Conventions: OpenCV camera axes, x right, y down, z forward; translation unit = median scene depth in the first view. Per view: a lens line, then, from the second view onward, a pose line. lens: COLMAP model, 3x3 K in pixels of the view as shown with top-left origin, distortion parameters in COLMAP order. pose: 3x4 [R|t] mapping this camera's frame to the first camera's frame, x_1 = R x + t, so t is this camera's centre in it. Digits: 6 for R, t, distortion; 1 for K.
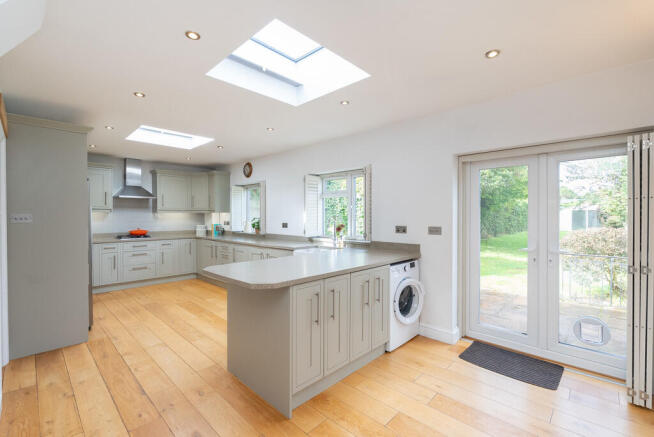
lens RADIAL K [[295.1, 0, 328.4], [0, 295.1, 216.7], [0, 0, 1]] dist [-0.000186, 0.000026]
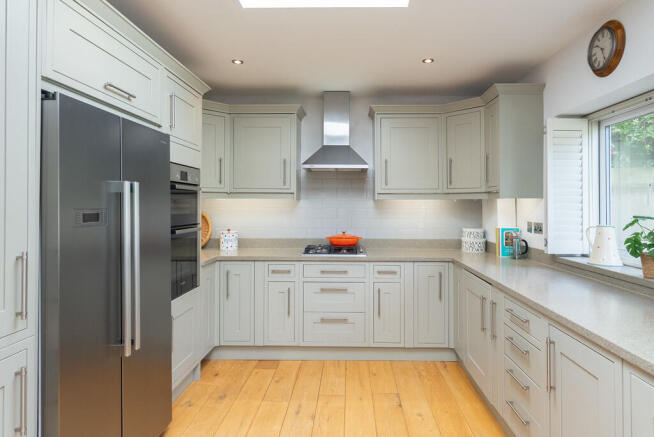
lens RADIAL K [[407.2, 0, 336.7], [0, 407.2, 200.4], [0, 0, 1]] dist [-0.000482, 0.002329]
pose [[0.680833, -0.007037, -0.732405, -0.158088], [-0.004280, 0.999899, -0.013586, -0.003423], [0.732426, 0.012385, 0.680734, 0.528201]]
